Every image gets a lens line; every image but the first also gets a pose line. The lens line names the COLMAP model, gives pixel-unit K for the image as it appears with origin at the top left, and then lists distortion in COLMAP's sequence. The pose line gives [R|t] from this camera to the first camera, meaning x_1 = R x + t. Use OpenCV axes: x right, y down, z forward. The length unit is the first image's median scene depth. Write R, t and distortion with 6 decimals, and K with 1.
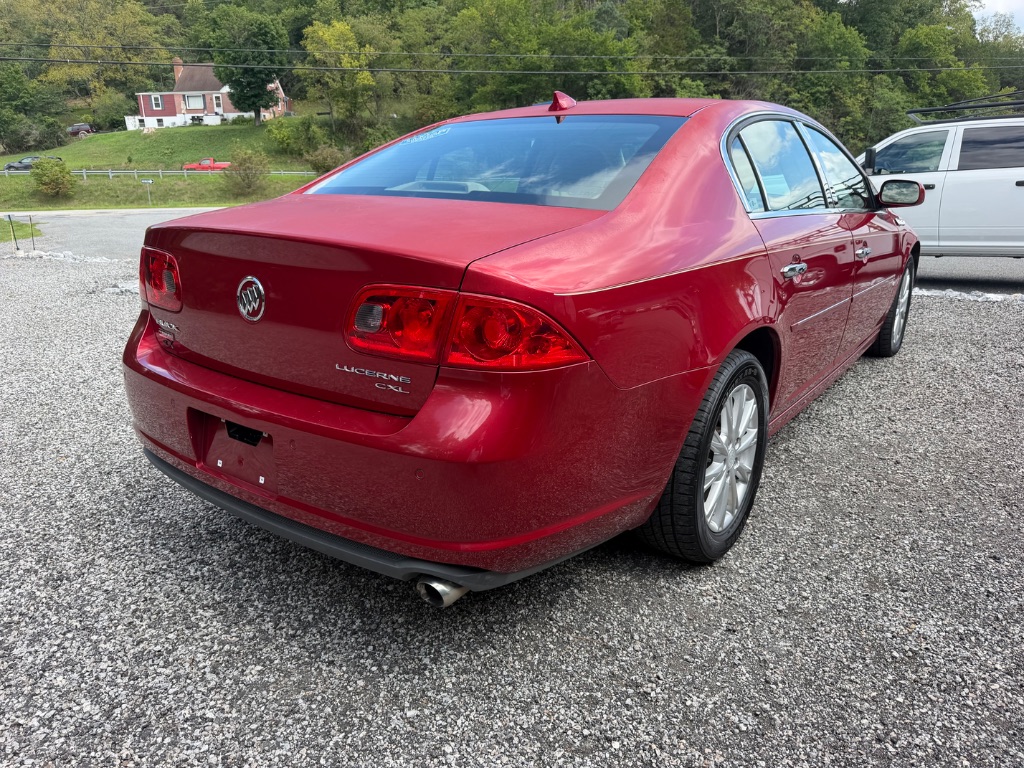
lens RADIAL K [[732.1, 0, 512.0], [0, 732.1, 384.0], [0, 0, 1]] dist [0.000003, -0.004729]
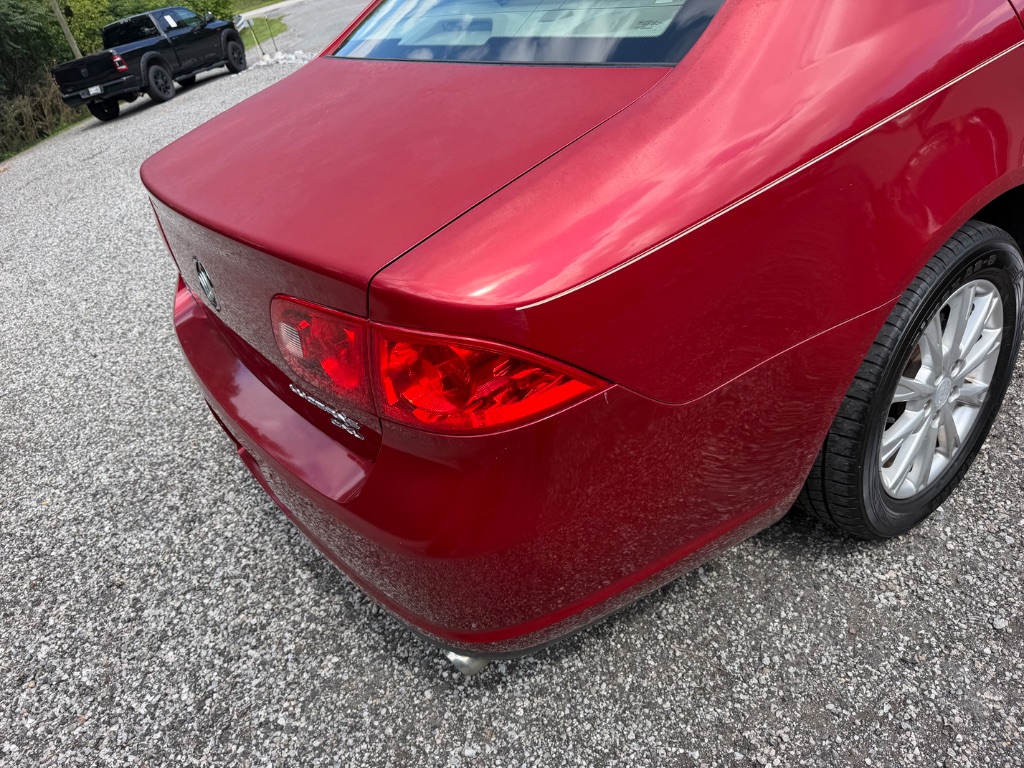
lens RADIAL K [[721.5, 0, 526.2], [0, 721.5, 384.1], [0, 0, 1]] dist [-0.009385, -0.003030]
pose [[0.935014, -0.025725, -0.353678, 0.216973], [0.150275, 0.932127, 0.329481, -0.207602], [0.321196, -0.361218, 0.875417, 0.392708]]
